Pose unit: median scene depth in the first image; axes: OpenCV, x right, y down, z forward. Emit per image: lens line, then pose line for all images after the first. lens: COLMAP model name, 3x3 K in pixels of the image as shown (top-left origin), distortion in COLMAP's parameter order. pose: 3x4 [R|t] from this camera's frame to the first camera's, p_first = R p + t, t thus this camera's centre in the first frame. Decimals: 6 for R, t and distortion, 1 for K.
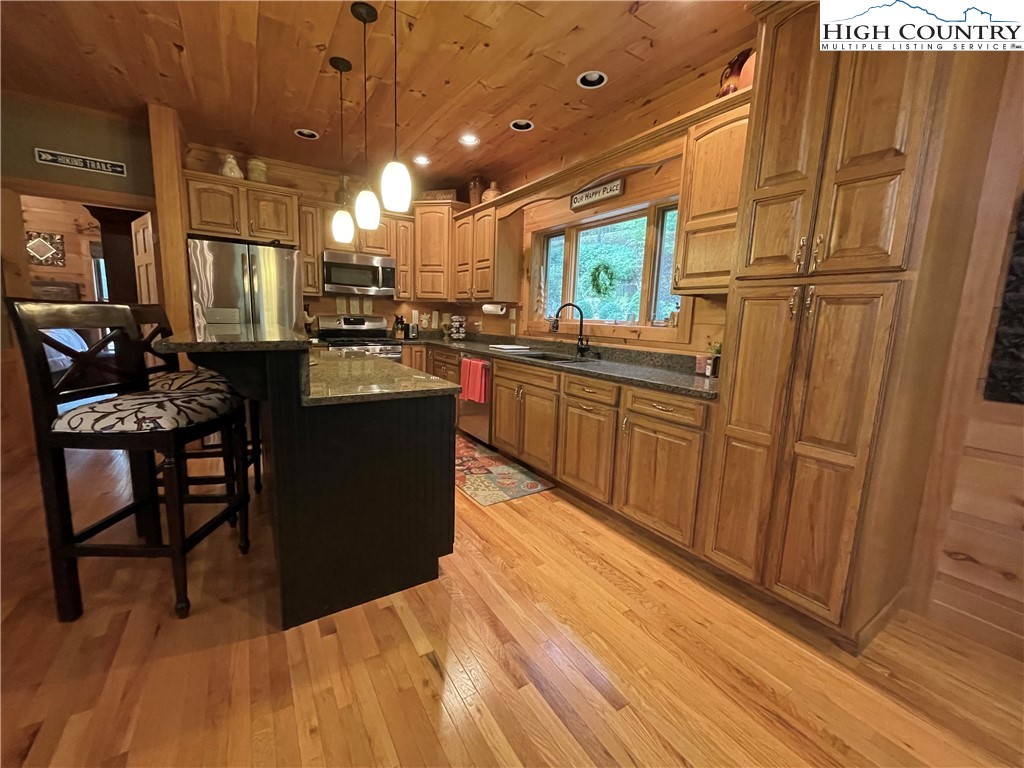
lens RADIAL K [[412.8, 0, 513.4], [0, 412.8, 381.4], [0, 0, 1]] dist [-0.002907, -0.000293]
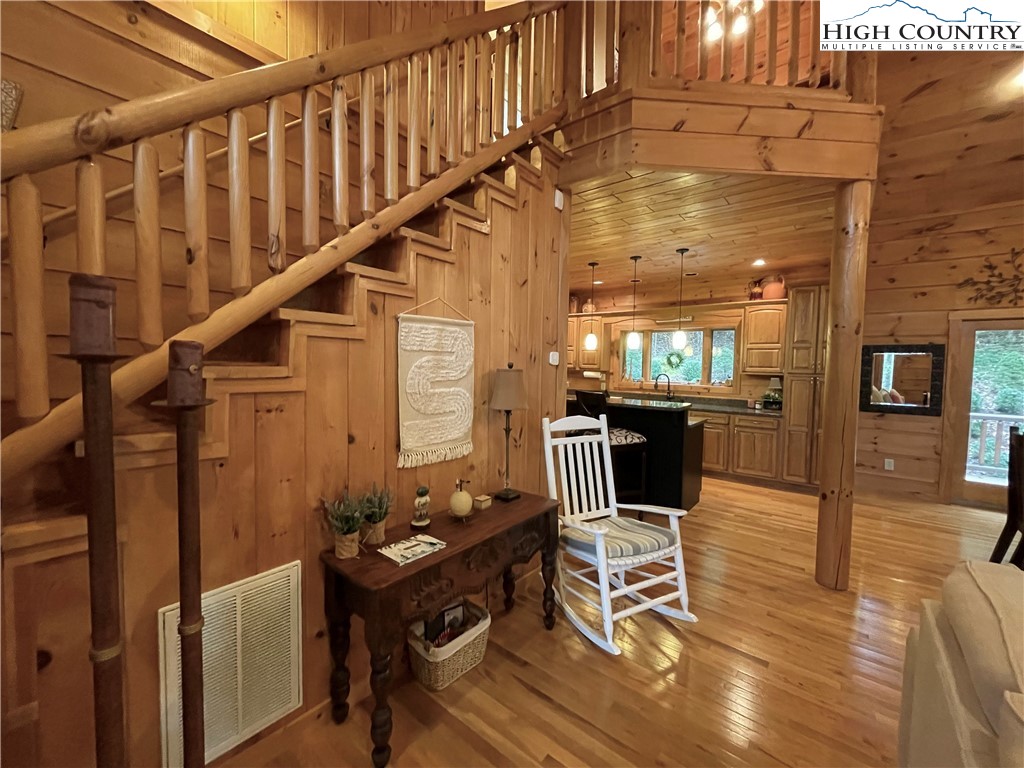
lens RADIAL K [[412.8, 0, 513.4], [0, 412.8, 380.8], [0, 0, 1]] dist [-0.002907, -0.000293]
pose [[0.950547, -0.035016, 0.308599, -1.069984], [0.064964, 0.994061, -0.087306, -0.038277], [-0.303709, 0.103036, 0.947177, -0.549224]]
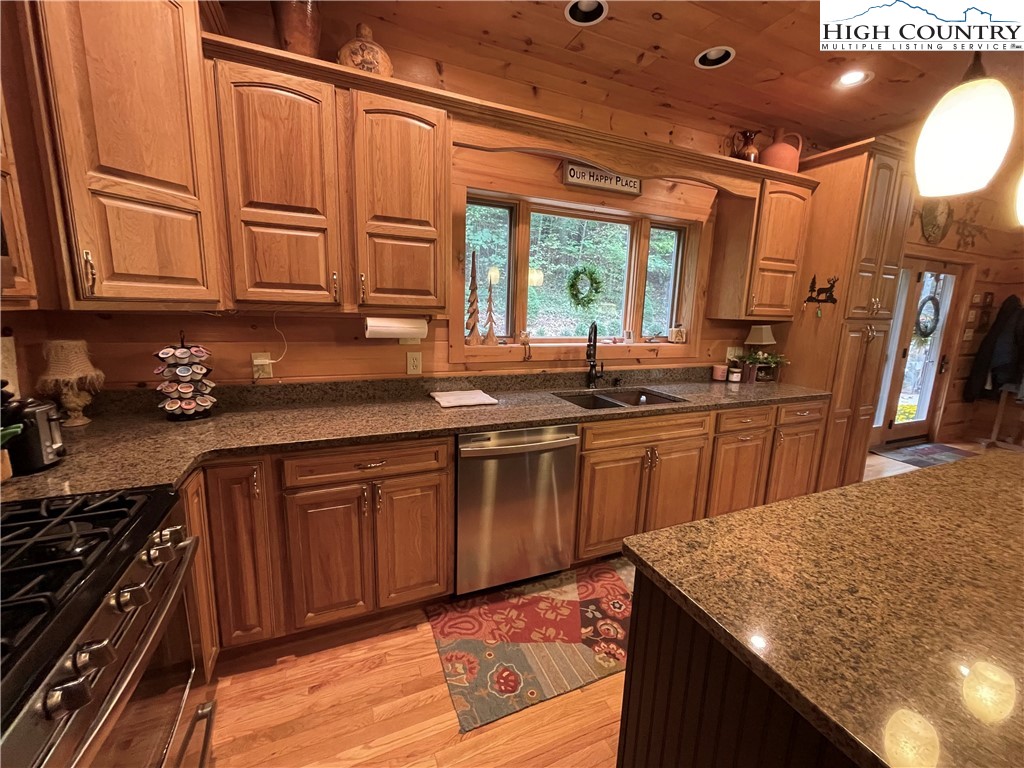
lens RADIAL K [[412.8, 0, 510.6], [0, 412.8, 380.4], [0, 0, 1]] dist [-0.002907, -0.000293]
pose [[0.172293, -0.201569, 0.964202, -0.620730], [0.126012, 0.975307, 0.181374, -0.235878], [-0.976952, 0.090252, 0.193439, 1.004013]]
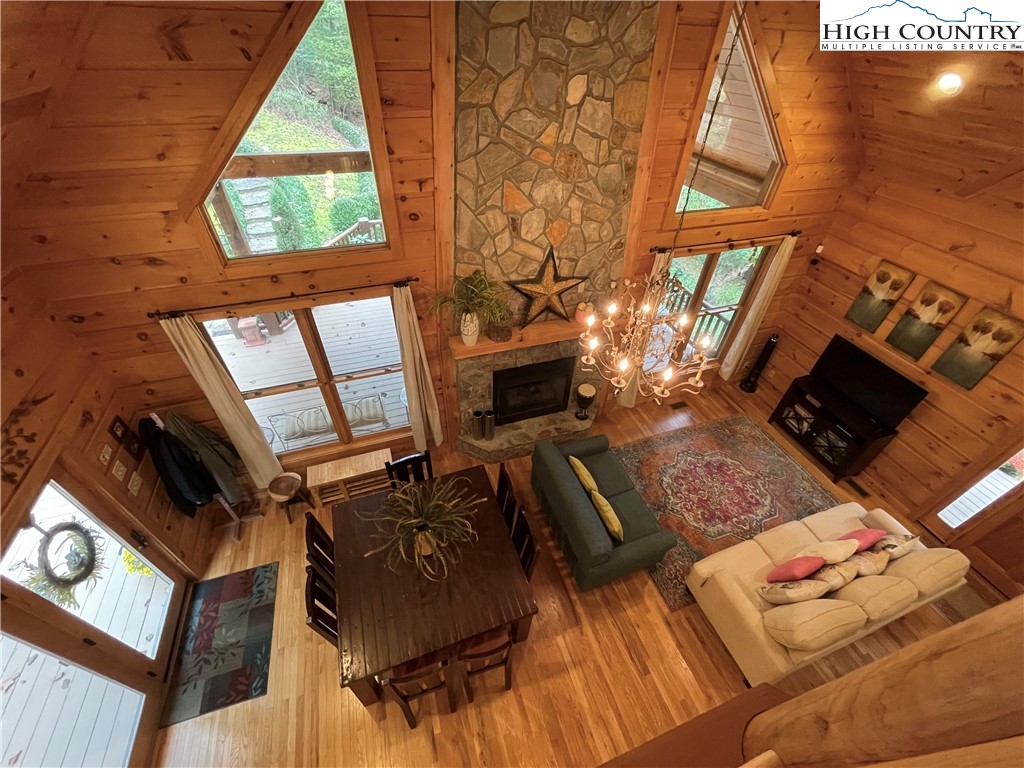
lens RADIAL K [[412.8, 0, 512.2], [0, 412.8, 381.2], [0, 0, 1]] dist [-0.002907, -0.000293]
pose [[-0.967555, -0.211374, 0.138412, 0.012244], [-0.029132, 0.637496, 0.769903, -0.910516], [-0.250975, 0.740892, -0.622970, -0.025946]]
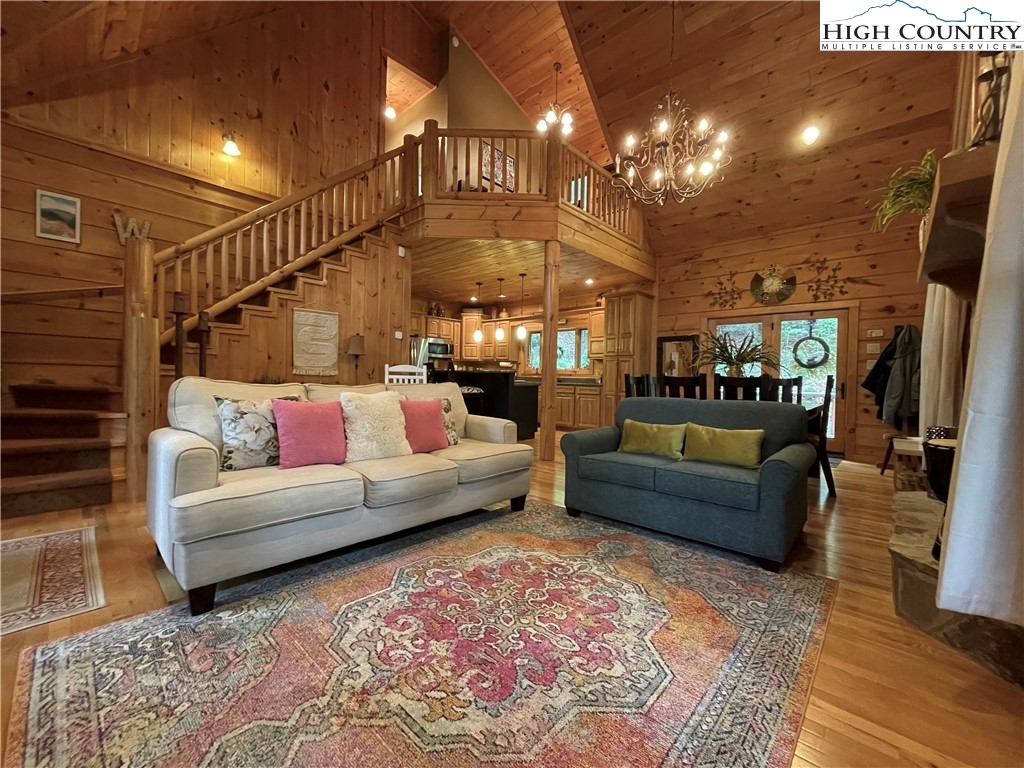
lens RADIAL K [[412.8, 0, 512.3], [0, 412.8, 379.3], [0, 0, 1]] dist [-0.002907, -0.000293]
pose [[0.970164, -0.014938, 0.241989, -0.689403], [0.048404, 0.989941, -0.132945, 0.246753], [-0.237569, 0.140691, 0.961128, -1.379481]]
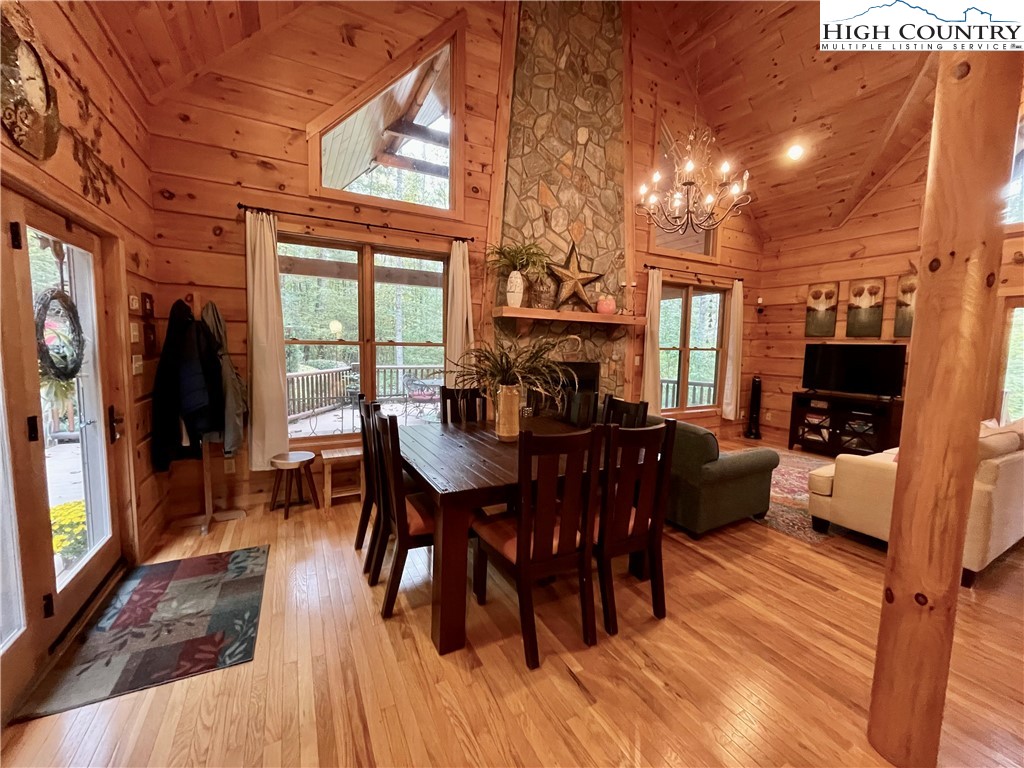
lens RADIAL K [[412.8, 0, 511.6], [0, 412.8, 381.4], [0, 0, 1]] dist [-0.002907, -0.000293]
pose [[-0.994386, -0.065516, 0.083090, 0.208717], [-0.043332, 0.968530, 0.245097, -0.138181], [-0.096533, 0.240120, -0.965932, 0.469499]]
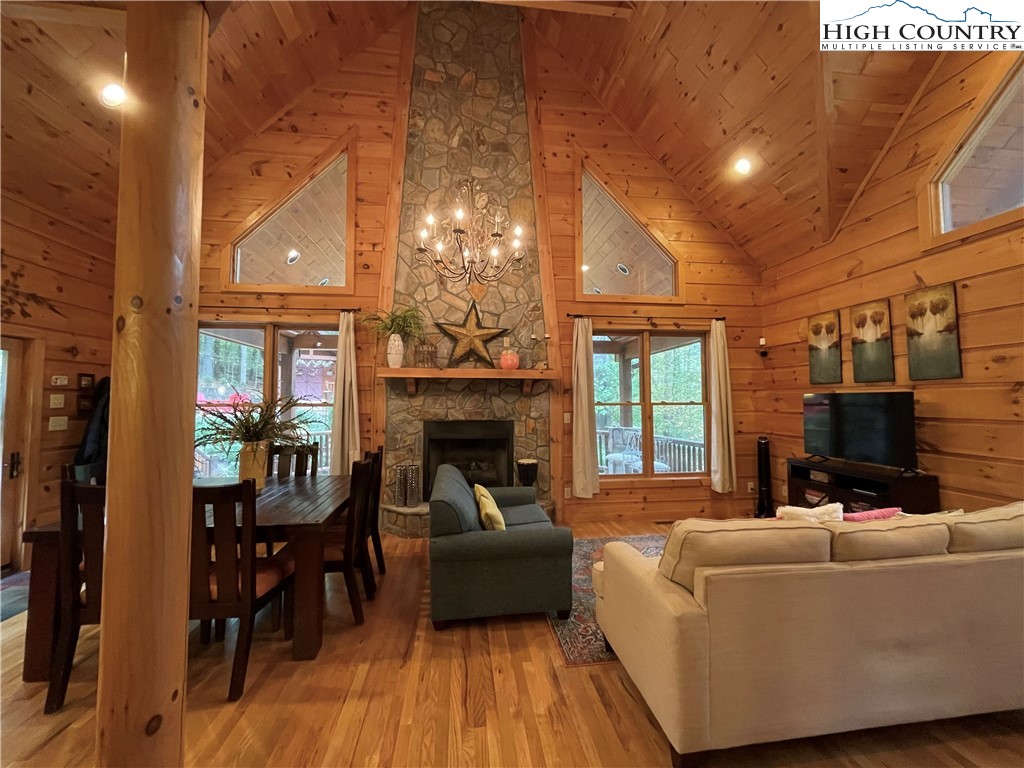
lens RADIAL K [[412.8, 0, 512.0], [0, 412.8, 381.2], [0, 0, 1]] dist [-0.002907, -0.000293]
pose [[-0.896664, -0.014466, 0.442474, -0.617120], [0.036967, 0.993529, 0.107395, -0.134384], [-0.441165, 0.112654, -0.890327, 0.204796]]
